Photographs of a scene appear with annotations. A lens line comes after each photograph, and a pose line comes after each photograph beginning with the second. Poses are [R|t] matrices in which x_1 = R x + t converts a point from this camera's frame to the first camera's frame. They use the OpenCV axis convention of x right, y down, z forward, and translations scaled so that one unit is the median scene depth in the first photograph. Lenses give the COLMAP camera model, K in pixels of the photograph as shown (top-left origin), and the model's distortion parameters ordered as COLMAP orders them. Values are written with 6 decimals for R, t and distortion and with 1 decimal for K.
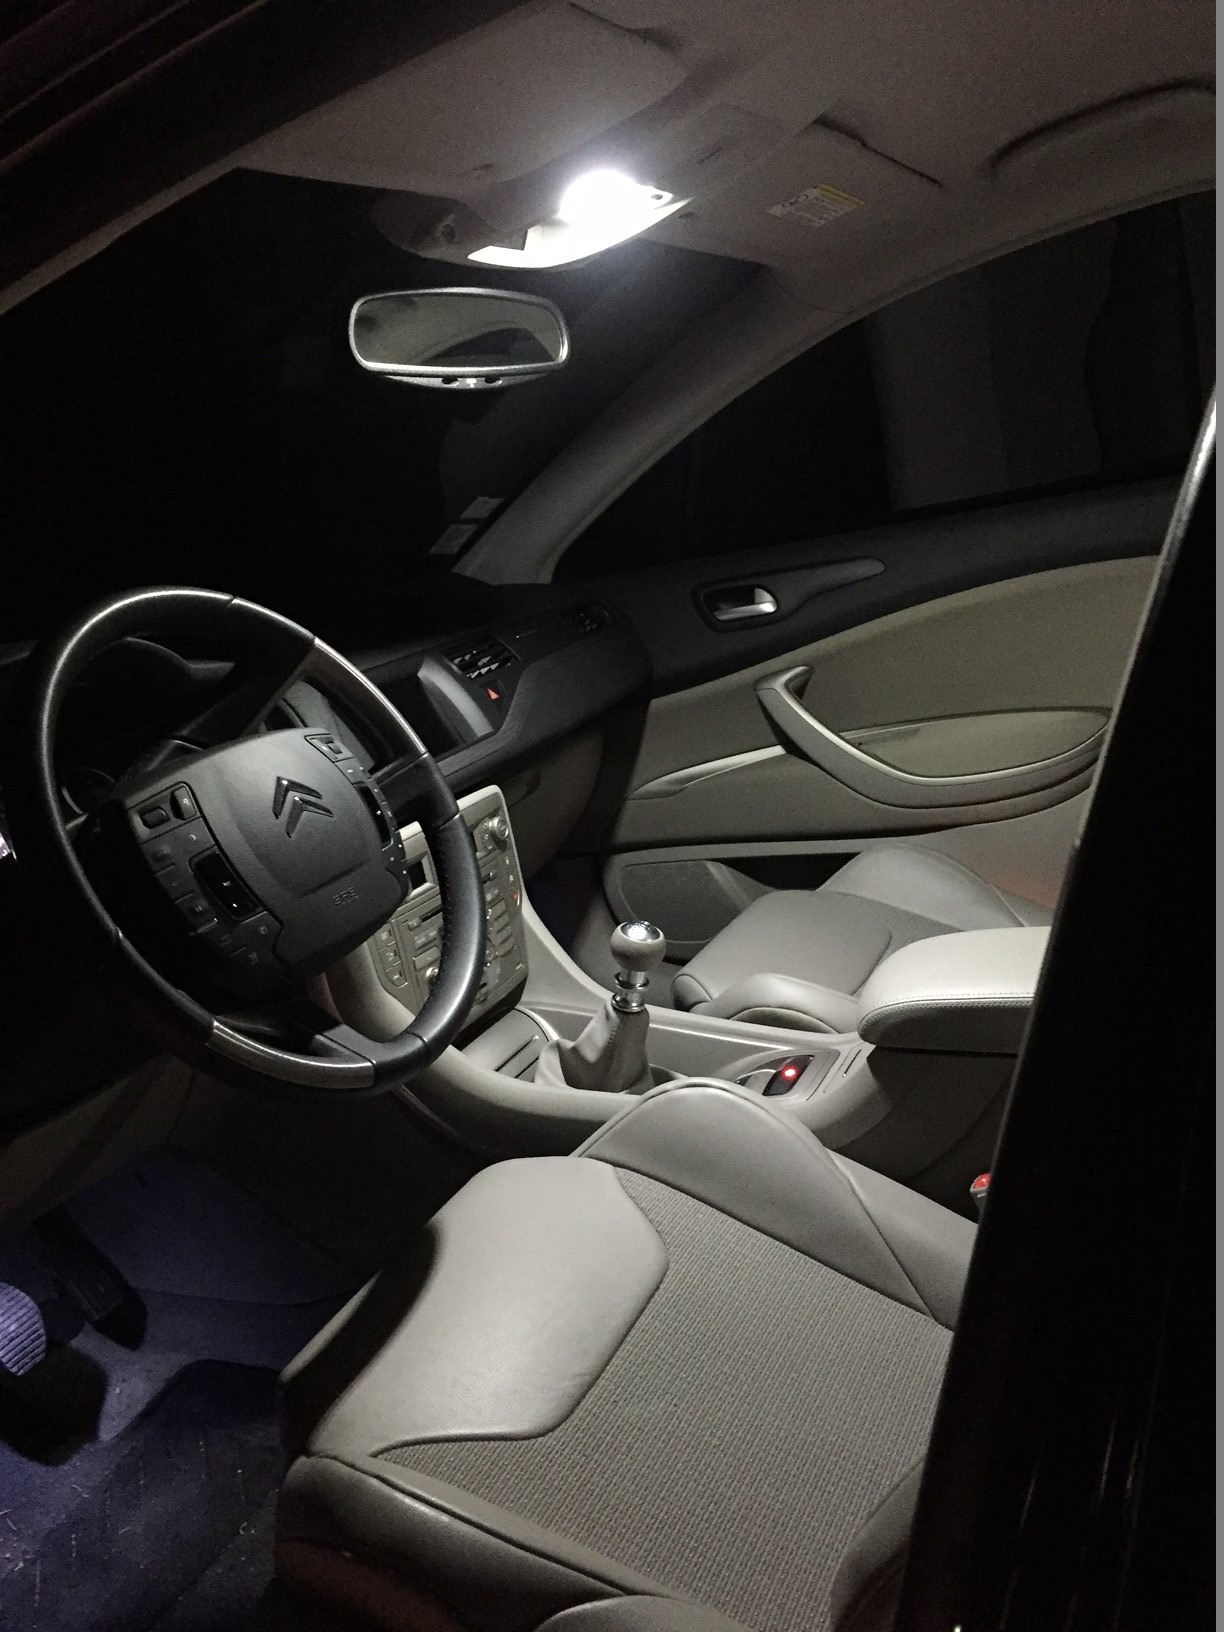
lens RADIAL K [[1377.2, 0, 617.8], [0, 1377.2, 811.4], [0, 0, 1]] dist [0.083903, -0.026202]
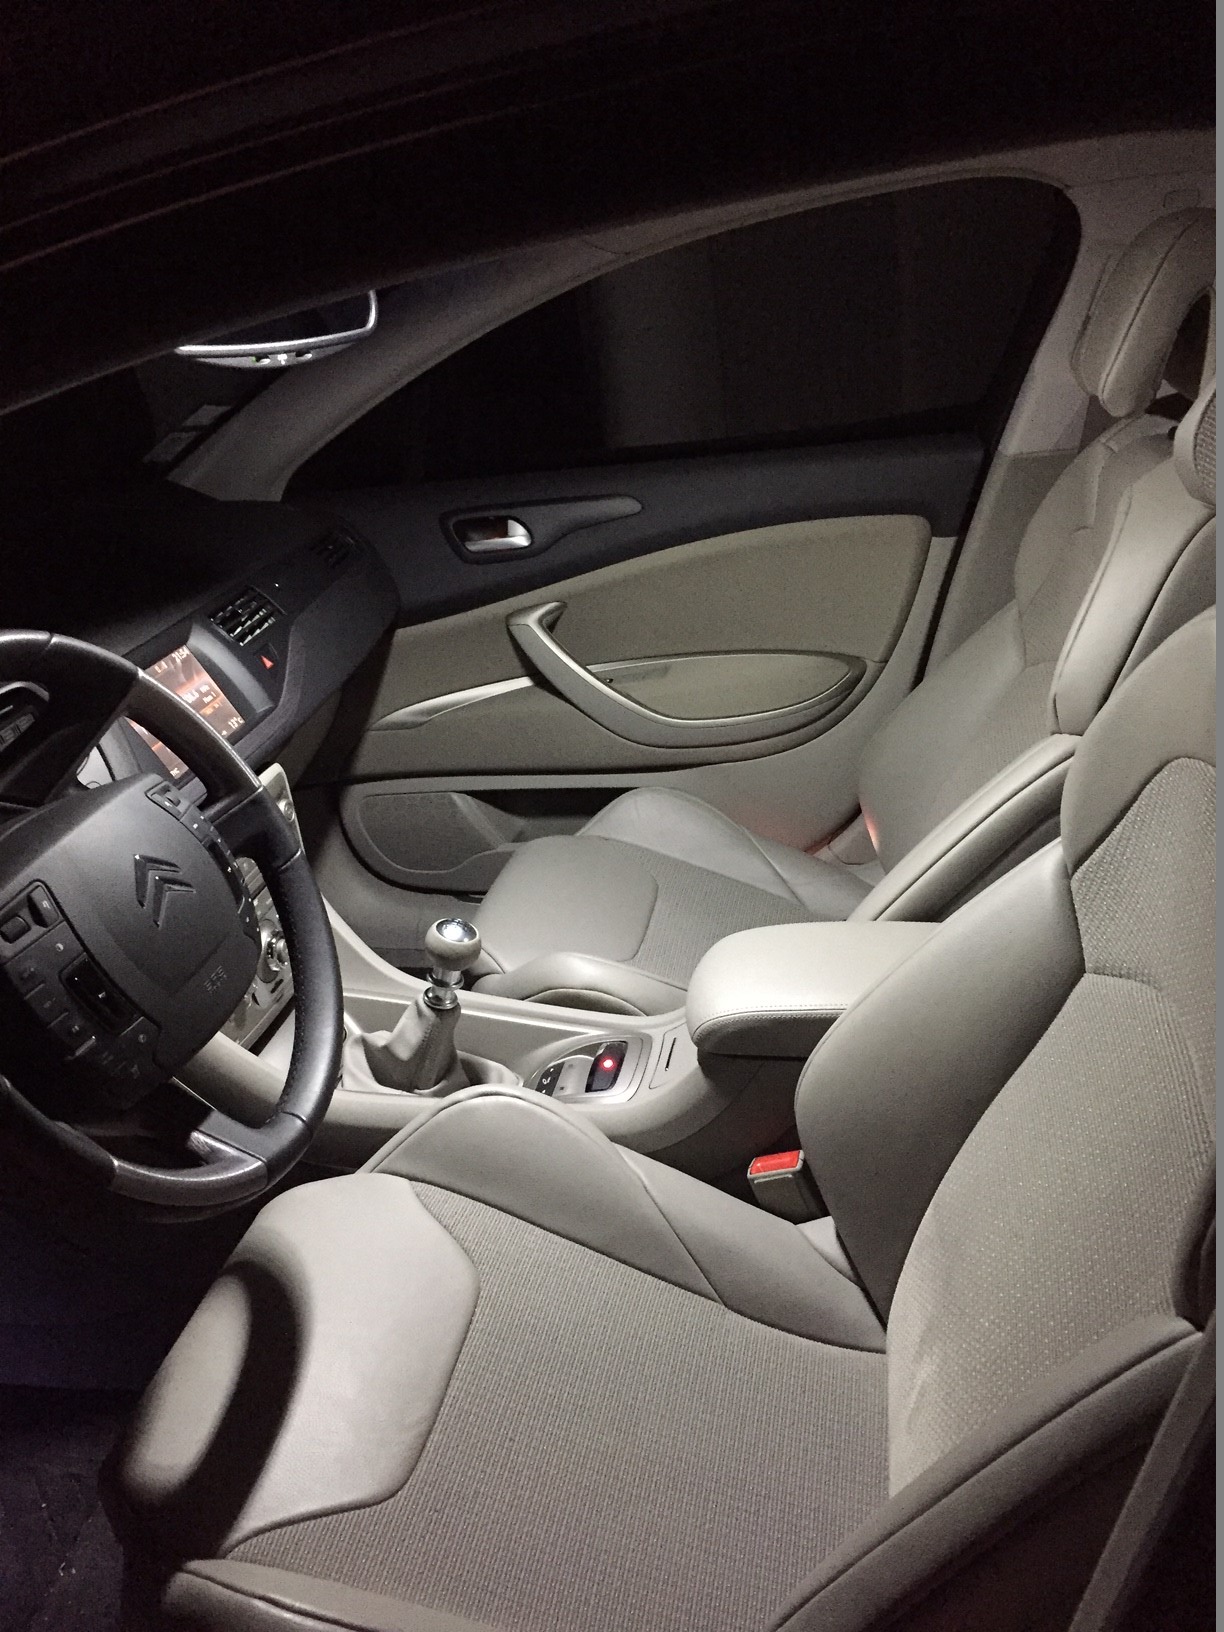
lens RADIAL K [[1377.2, 0, 608.0], [0, 1377.2, 821.7], [0, 0, 1]] dist [0.083903, -0.026202]
pose [[0.968805, -0.027694, 0.246273, -0.111137], [-0.003441, 0.992138, 0.125105, -0.105612], [-0.247801, -0.122050, 0.961092, 0.037282]]
